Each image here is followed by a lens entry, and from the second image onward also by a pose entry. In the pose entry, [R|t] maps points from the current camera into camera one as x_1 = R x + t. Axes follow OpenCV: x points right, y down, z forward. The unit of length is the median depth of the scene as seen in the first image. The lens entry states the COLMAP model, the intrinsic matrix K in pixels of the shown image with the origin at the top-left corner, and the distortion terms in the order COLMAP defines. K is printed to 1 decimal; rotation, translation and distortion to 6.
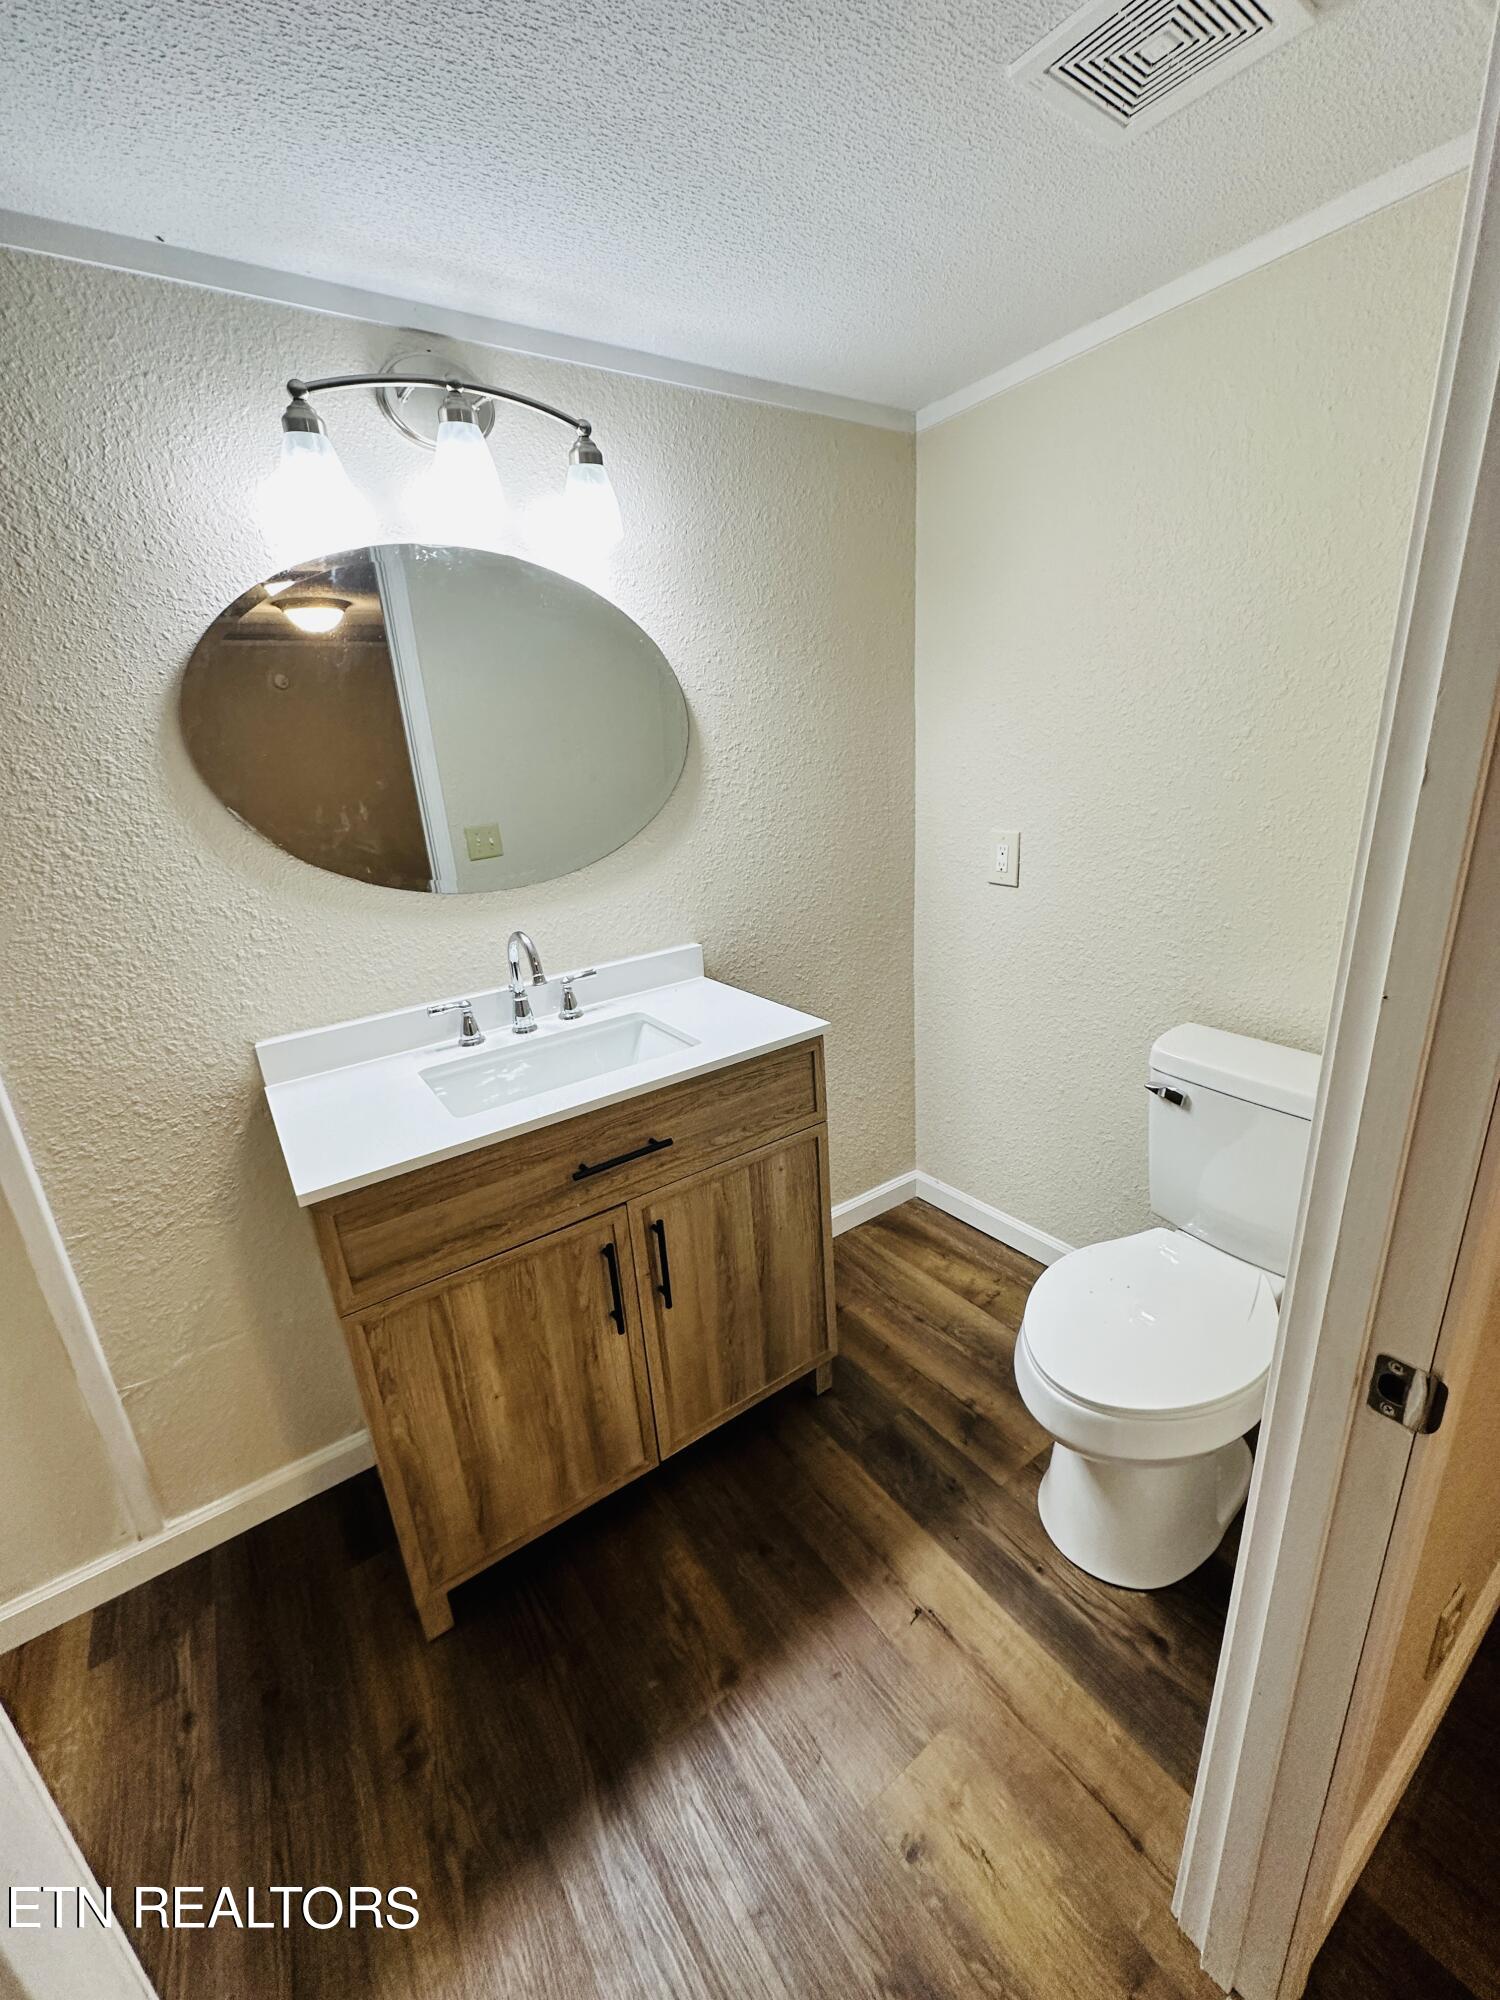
lens RADIAL K [[790.6, 0, 744.4], [0, 790.6, 994.6], [0, 0, 1]] dist [-0.007354, 0.001887]
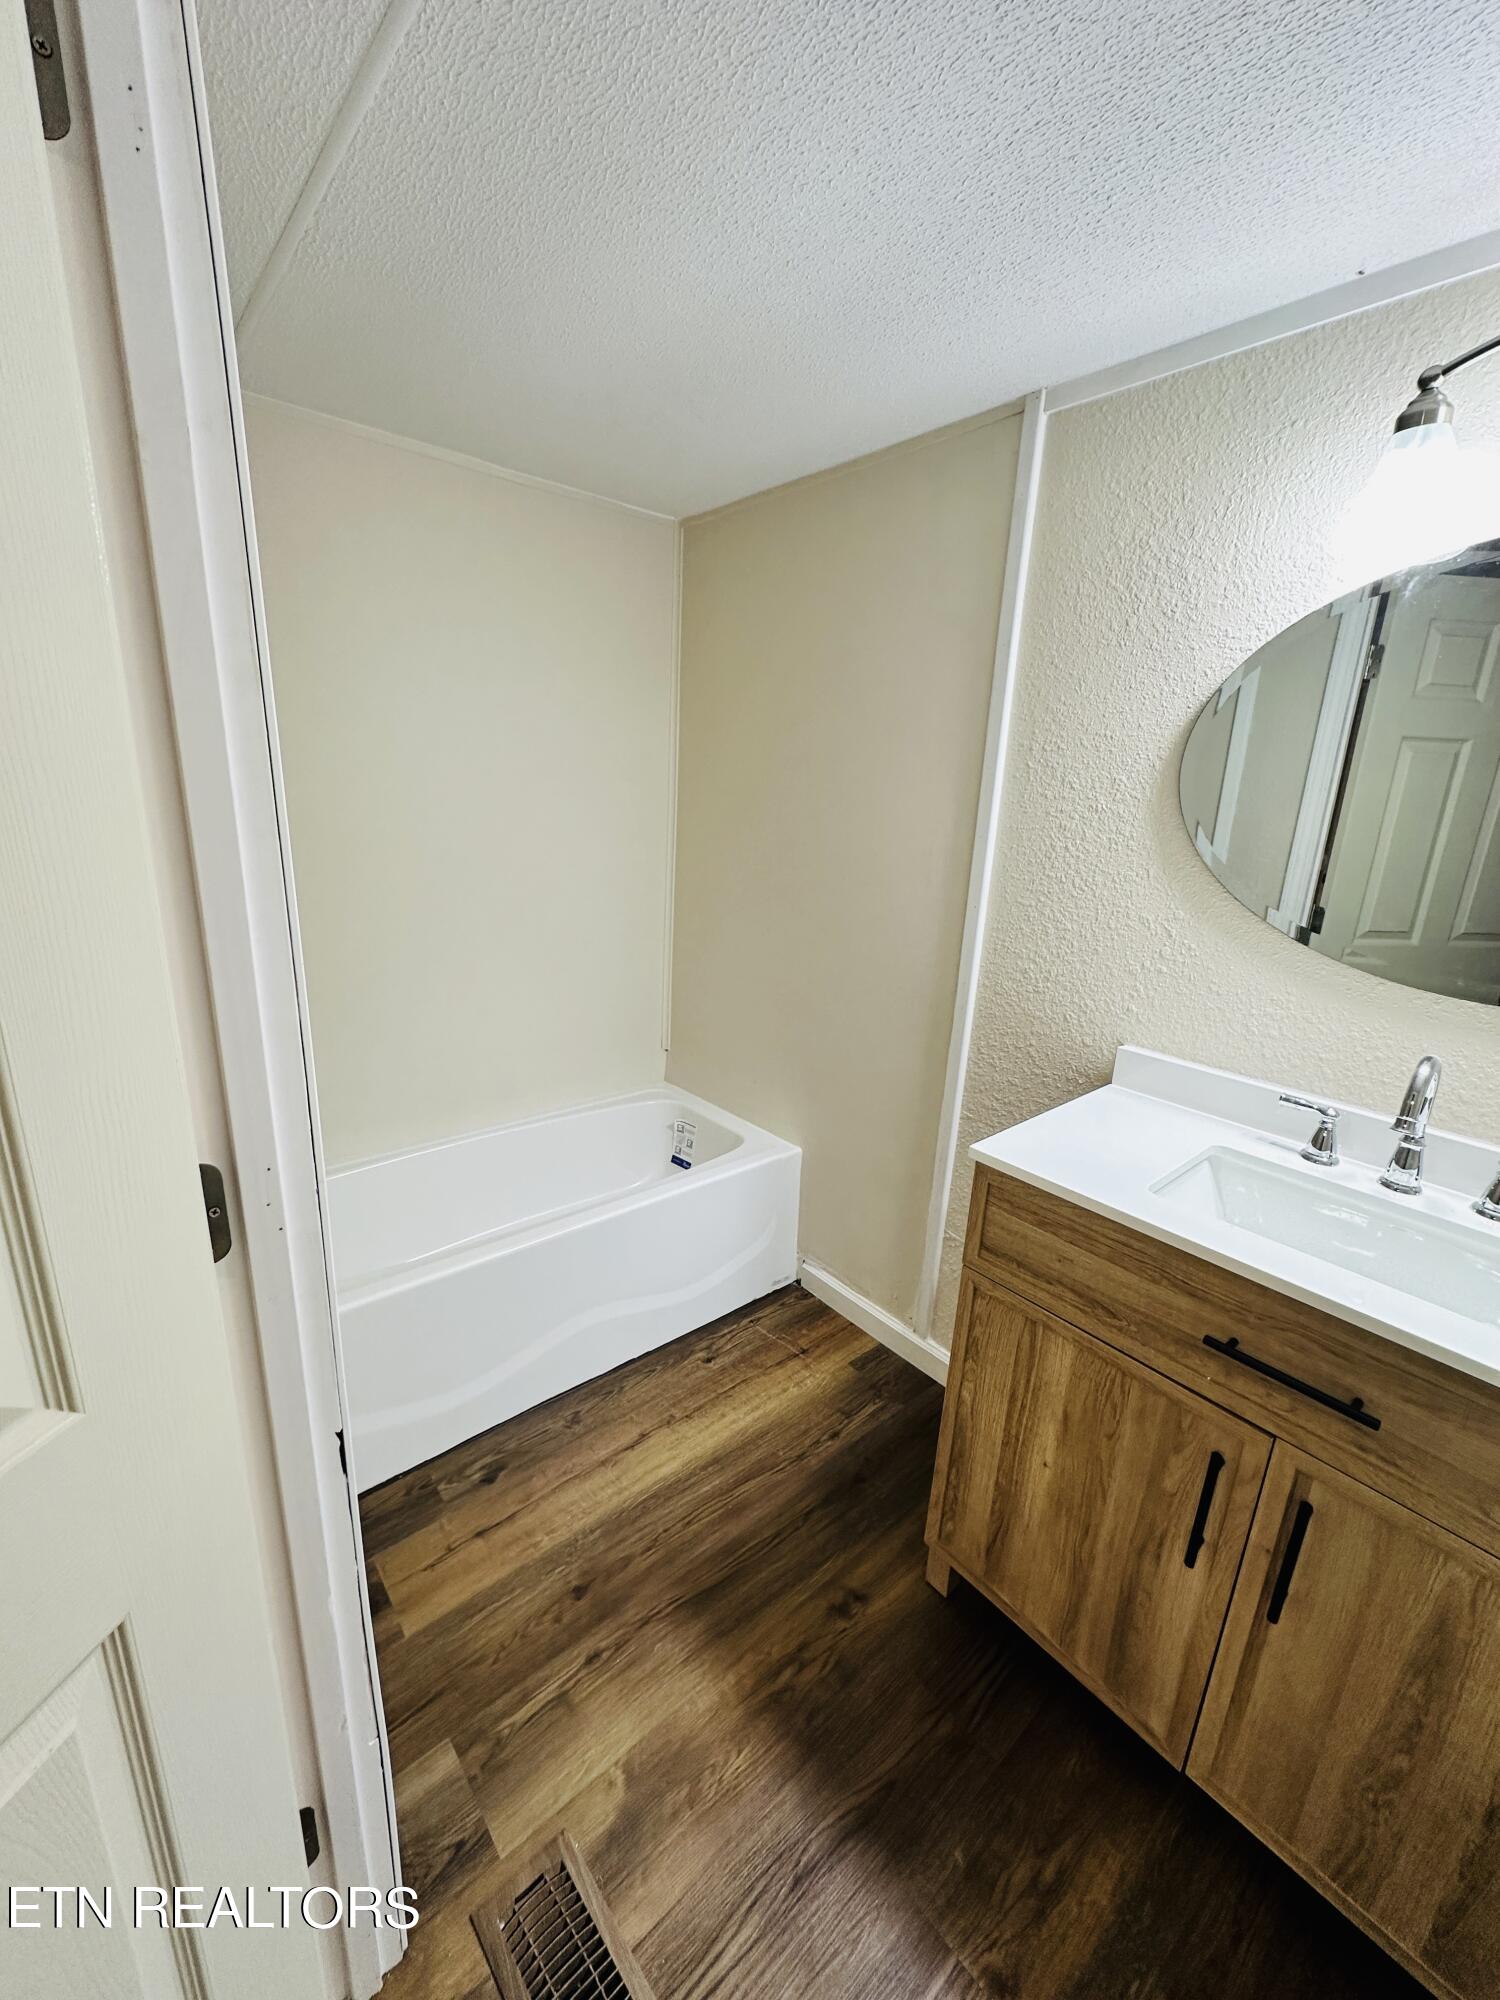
lens RADIAL K [[790.6, 0, 756.7], [0, 790.6, 995.3], [0, 0, 1]] dist [-0.007354, 0.001887]
pose [[0.110753, 0.327121, -0.938470, 0.336461], [-0.355285, 0.894912, 0.270010, -0.119175], [0.928174, 0.303520, 0.215335, 0.297577]]
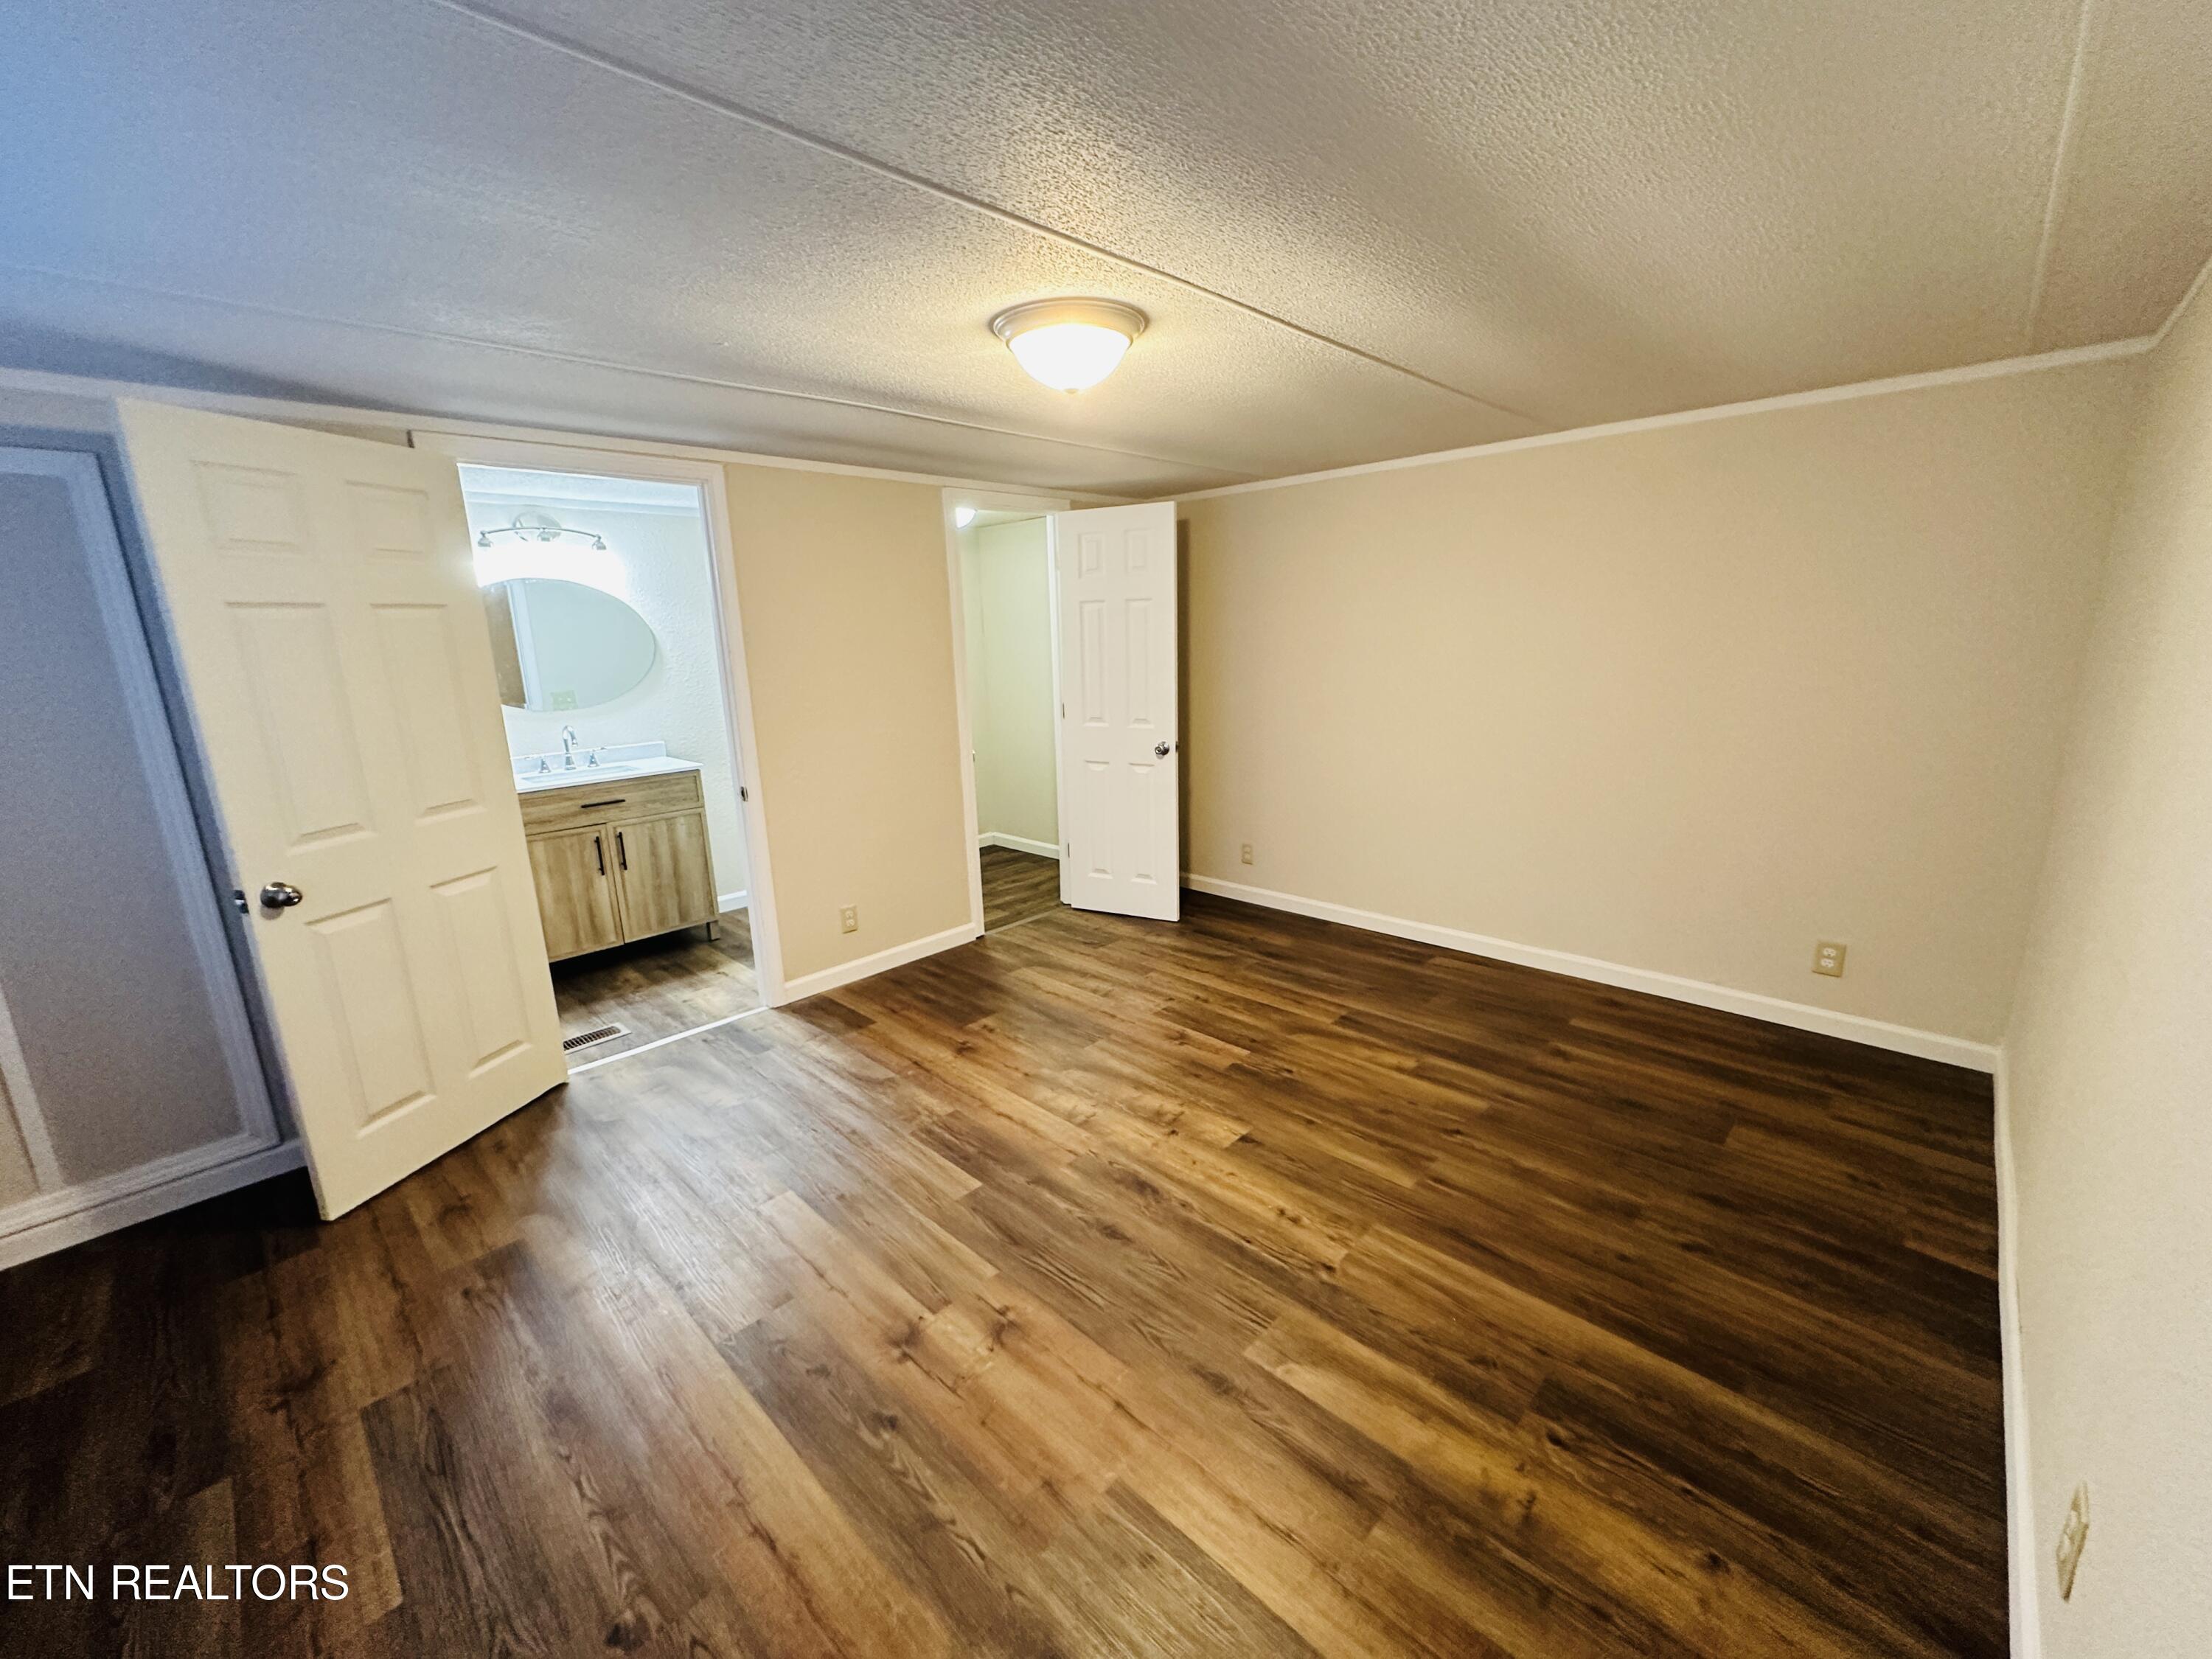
lens RADIAL K [[874.4, 0, 1114.3], [0, 874.4, 821.4], [0, 0, 1]] dist [-0.007354, 0.001887]
pose [[0.976060, -0.005631, 0.217431, 0.890756], [0.028388, 0.994412, -0.101682, 0.609287], [-0.215643, 0.105420, 0.970765, -2.240973]]
